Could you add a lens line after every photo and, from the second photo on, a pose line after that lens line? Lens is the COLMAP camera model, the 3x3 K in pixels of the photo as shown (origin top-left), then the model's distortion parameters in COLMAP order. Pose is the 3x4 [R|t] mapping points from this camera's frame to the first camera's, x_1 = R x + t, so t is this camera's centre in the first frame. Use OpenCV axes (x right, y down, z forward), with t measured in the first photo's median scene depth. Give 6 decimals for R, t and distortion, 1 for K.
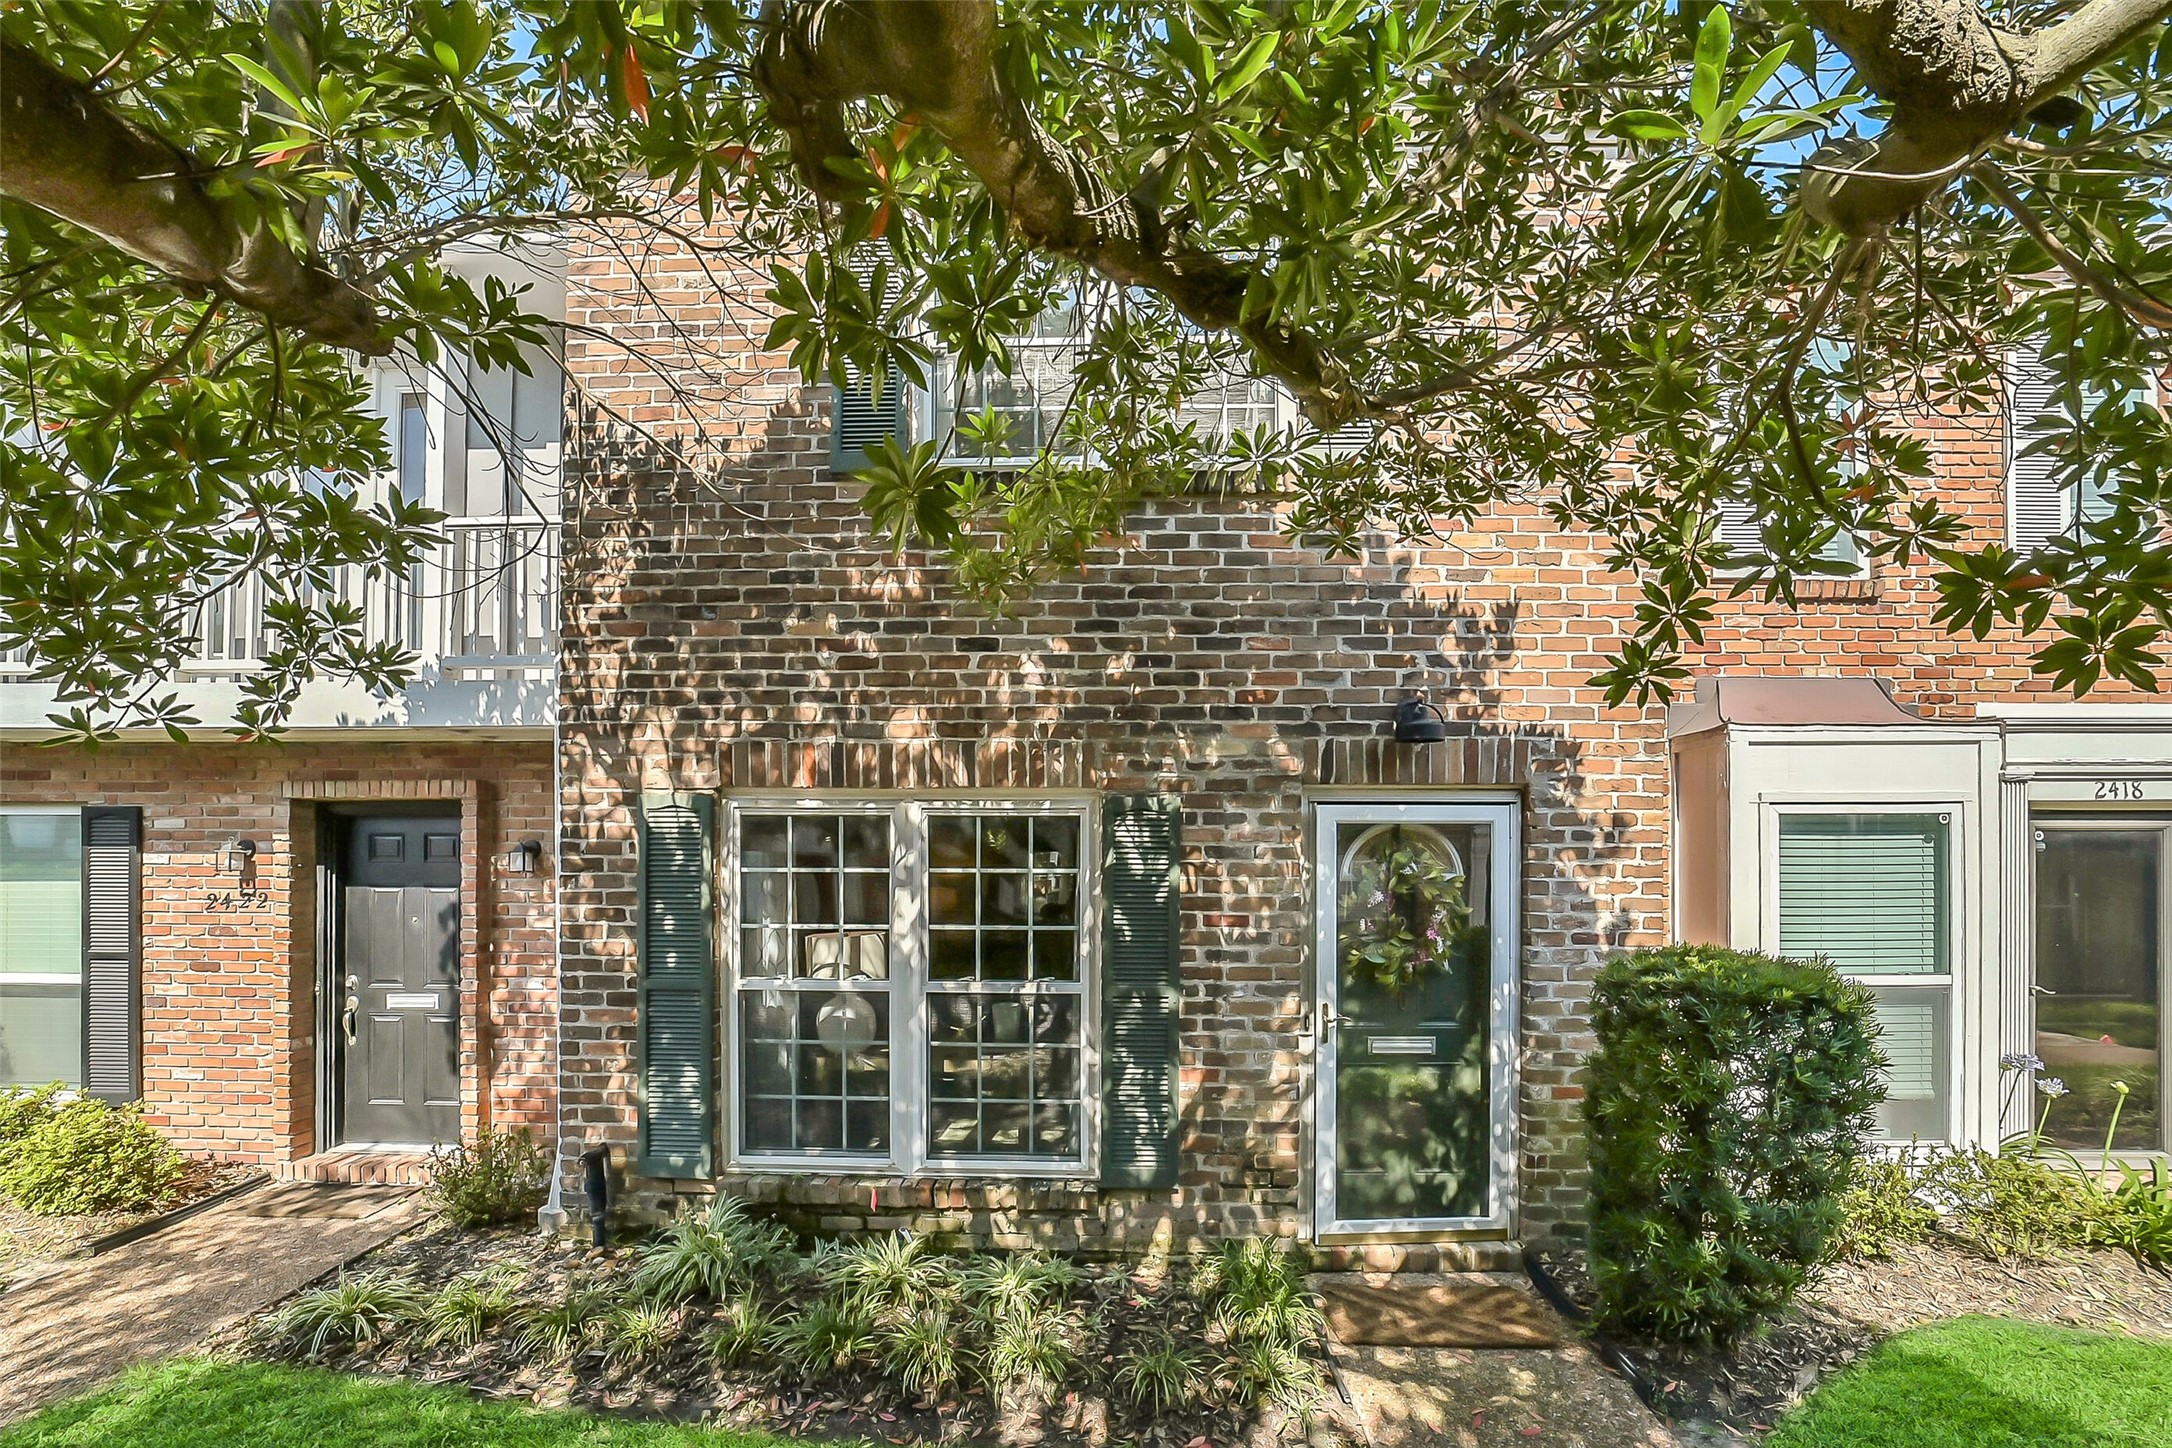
lens RADIAL K [[846.2, 0, 1089.4], [0, 846.2, 729.0], [0, 0, 1]] dist [-0.019900, 0.007646]
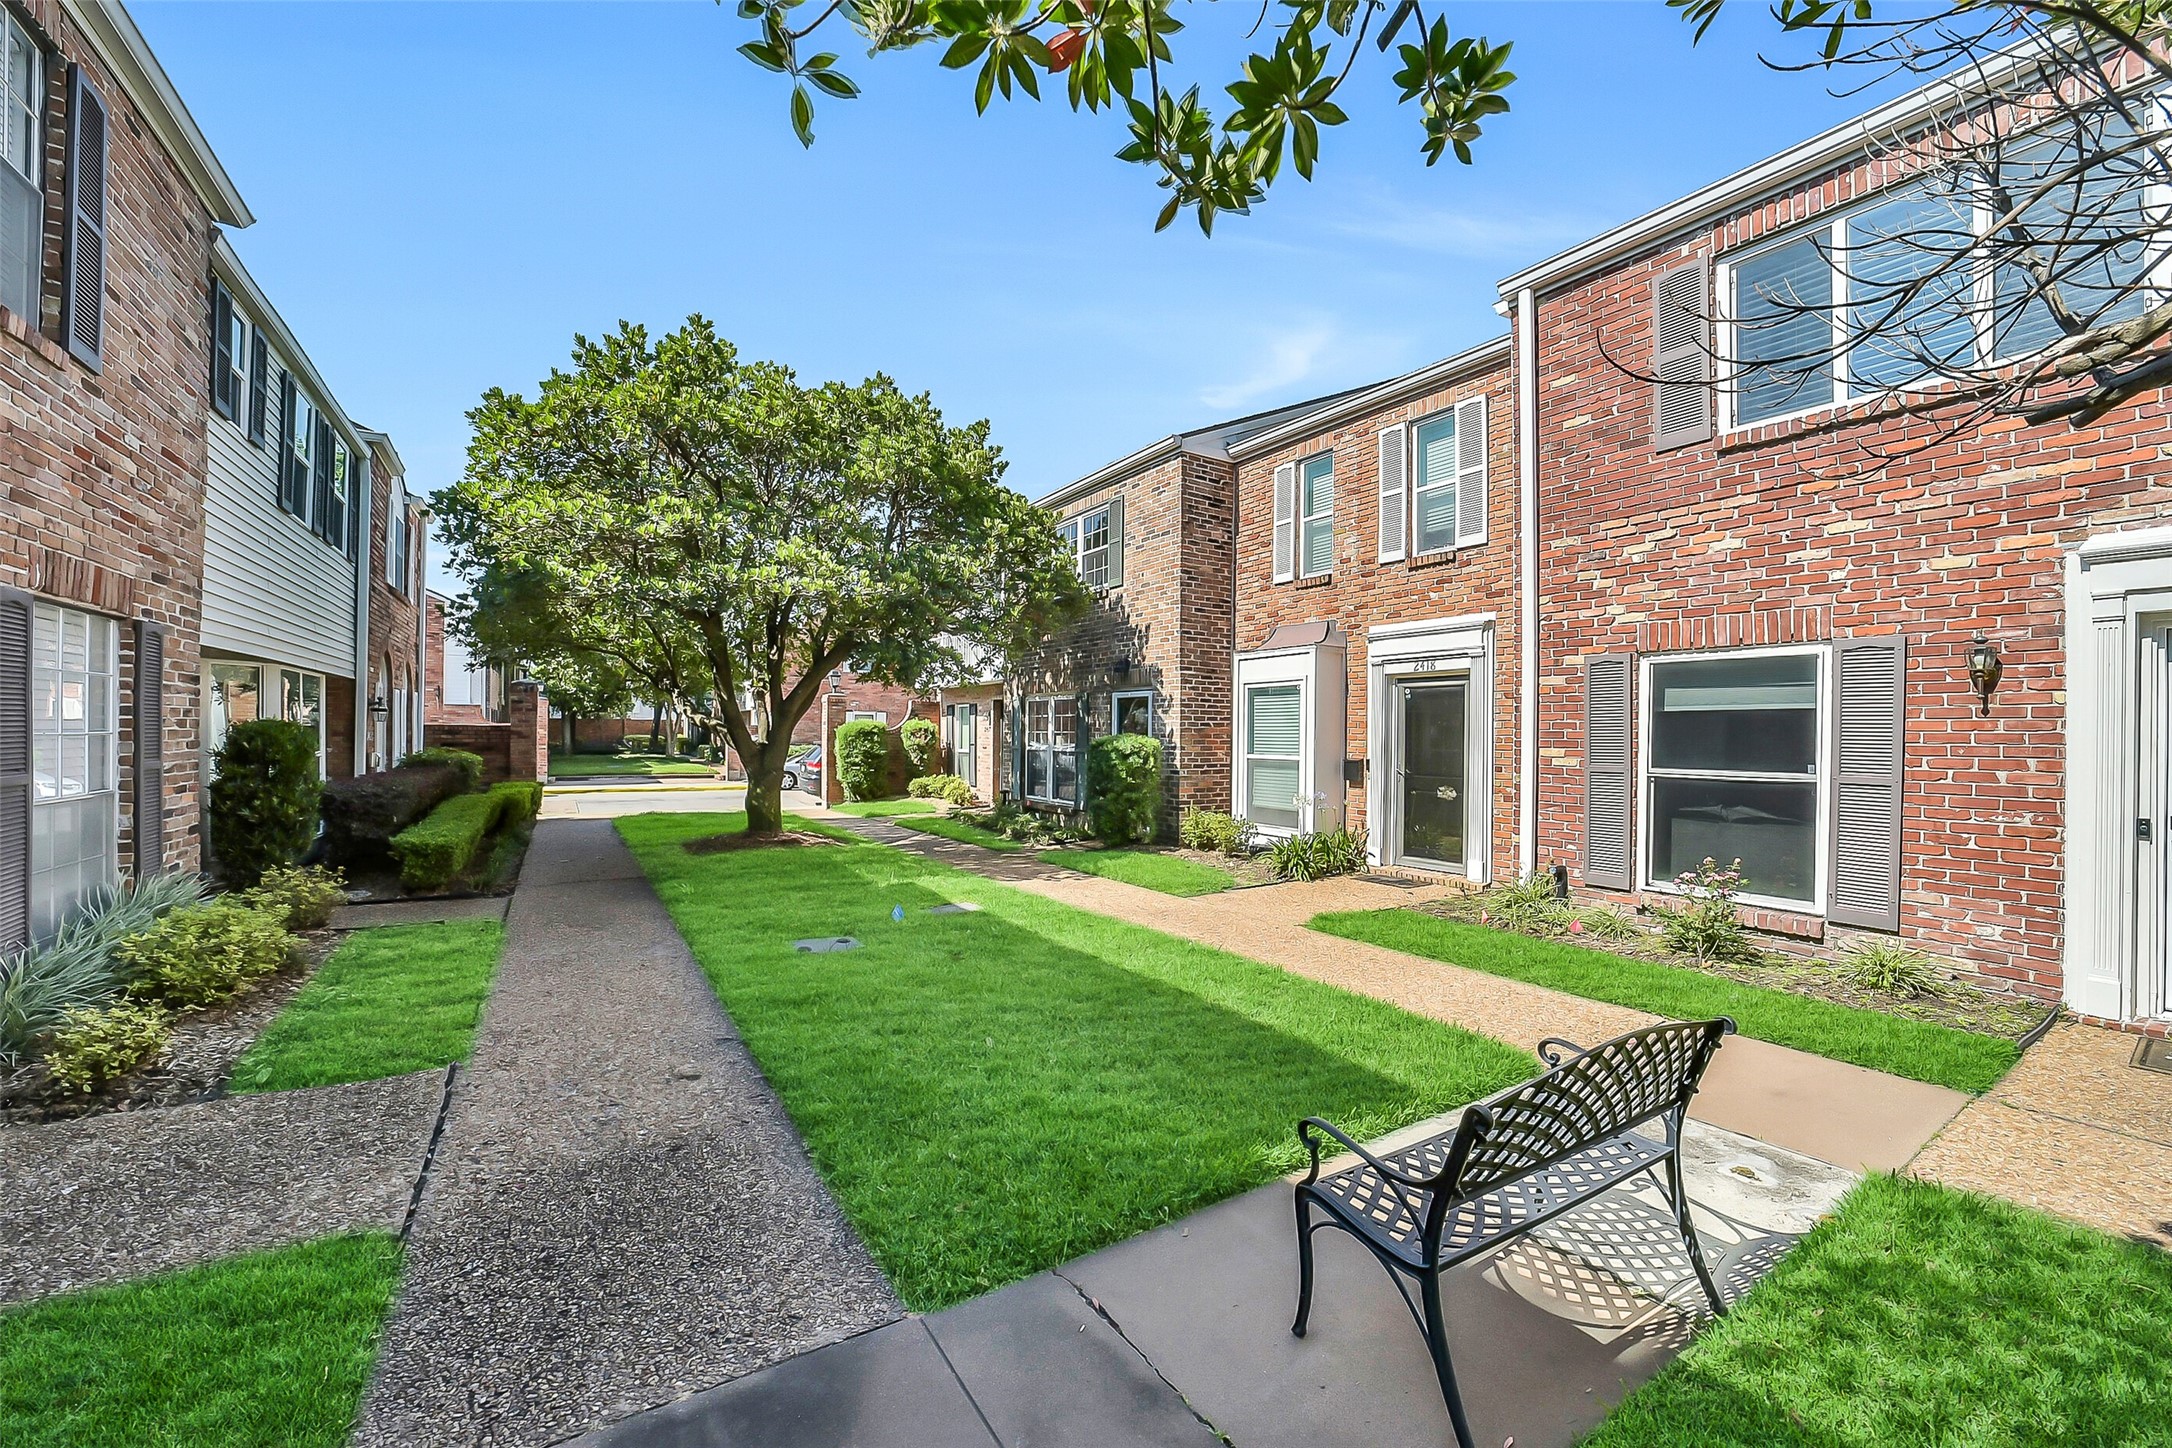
lens RADIAL K [[846.2, 0, 1089.4], [0, 846.2, 729.0], [0, 0, 1]] dist [-0.019900, 0.007646]
pose [[0.548885, -0.004635, -0.835885, 2.890400], [0.137441, 0.986875, 0.084779, -0.065146], [0.824521, -0.161419, 0.542318, -0.855369]]
